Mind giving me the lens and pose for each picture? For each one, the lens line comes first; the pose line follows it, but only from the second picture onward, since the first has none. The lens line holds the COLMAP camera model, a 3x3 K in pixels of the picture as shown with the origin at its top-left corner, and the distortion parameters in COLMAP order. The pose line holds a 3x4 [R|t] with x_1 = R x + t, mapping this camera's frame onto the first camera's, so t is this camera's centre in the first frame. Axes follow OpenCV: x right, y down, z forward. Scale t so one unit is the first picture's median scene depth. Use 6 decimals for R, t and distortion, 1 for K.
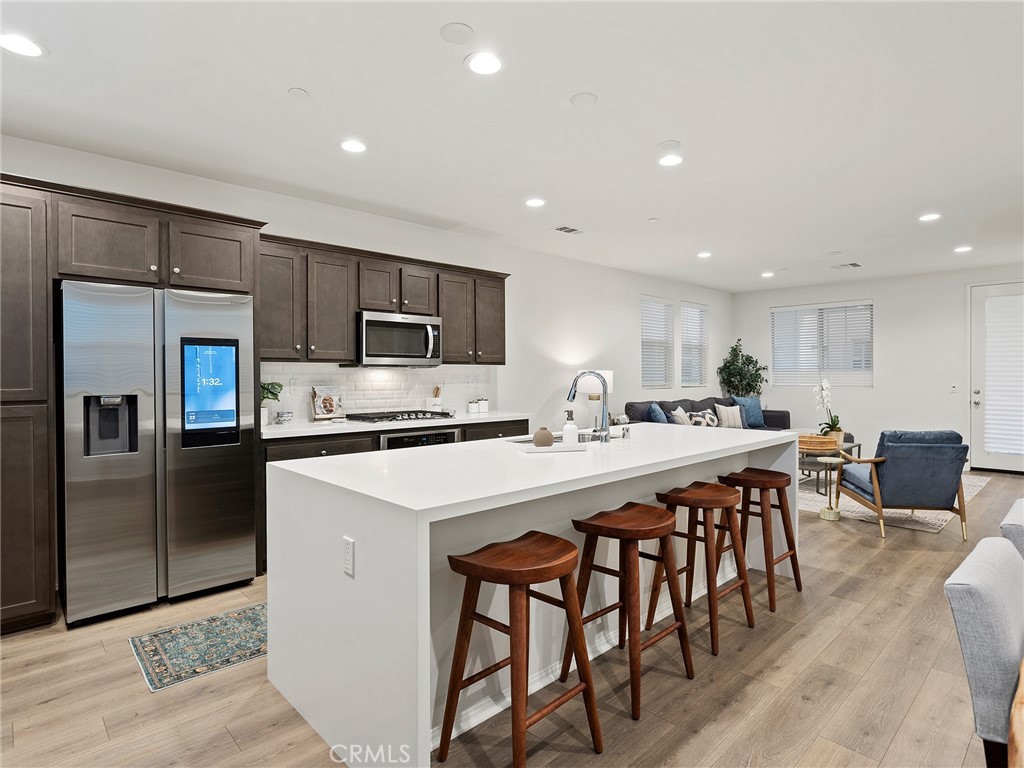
lens RADIAL K [[550.5, 0, 510.8], [0, 550.5, 378.9], [0, 0, 1]] dist [-0.003099, 0.001757]
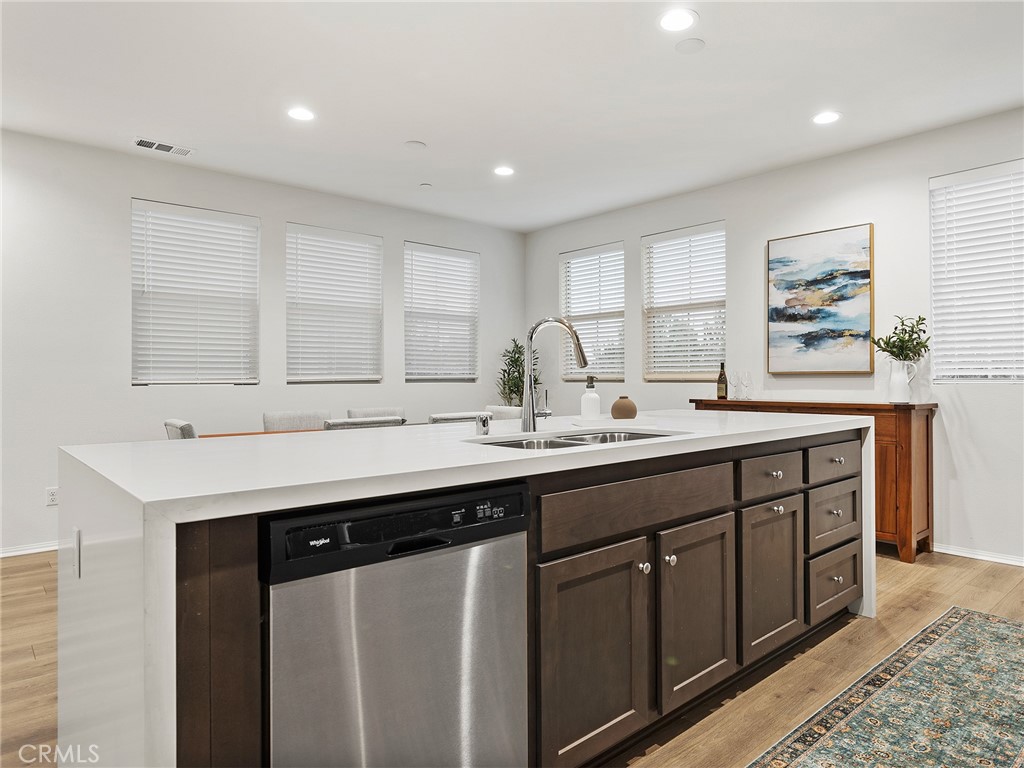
lens RADIAL K [[638.2, 0, 561.2], [0, 638.2, 377.1], [0, 0, 1]] dist [-0.003177, 0.001616]
pose [[-0.999959, 0.008756, -0.002230, 0.103481], [0.008746, 0.999952, 0.004416, 0.036154], [0.002269, 0.004396, -0.999988, 1.306616]]
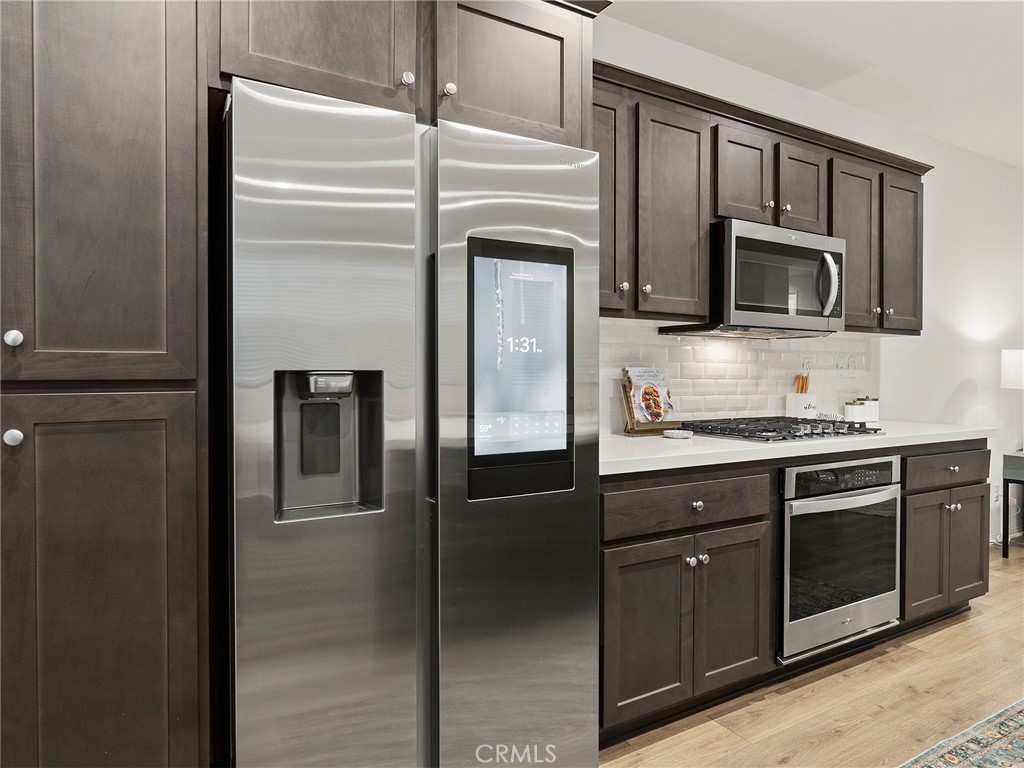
lens RADIAL K [[637.4, 0, 512.7], [0, 637.4, 379.0], [0, 0, 1]] dist [-0.009587, 0.005712]
pose [[0.974308, 0.009516, -0.225017, -0.349314], [-0.008425, 0.999948, 0.005809, 0.023052], [0.225060, -0.003764, 0.974338, 0.407891]]
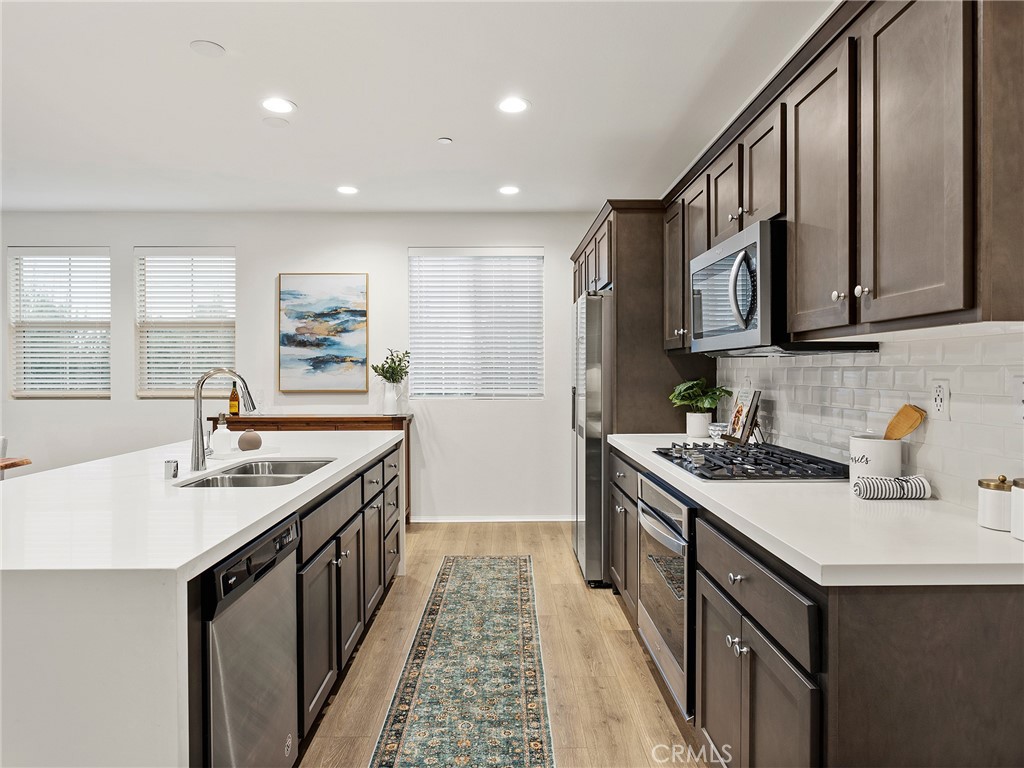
lens RADIAL K [[637.4, 0, 512.7], [0, 637.4, 379.0], [0, 0, 1]] dist [-0.009587, 0.005712]
pose [[-0.675881, 0.012302, -0.736909, 0.371070], [0.000152, 0.999863, 0.016552, -0.010297], [0.737011, 0.011075, -0.675790, 1.385396]]
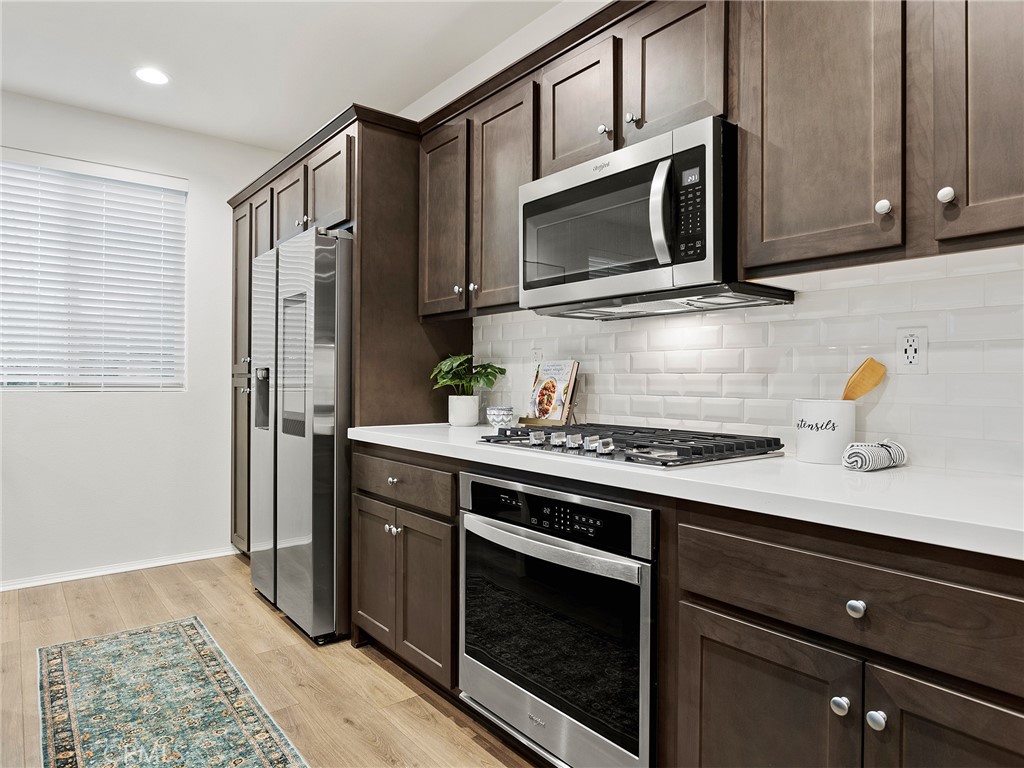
lens RADIAL K [[637.4, 0, 512.7], [0, 637.4, 379.0], [0, 0, 1]] dist [-0.009587, 0.005712]
pose [[-0.085137, 0.000046, -0.996369, 0.250076], [-0.010219, 0.999947, 0.000920, 0.031170], [0.996317, 0.010260, -0.085132, 1.094771]]
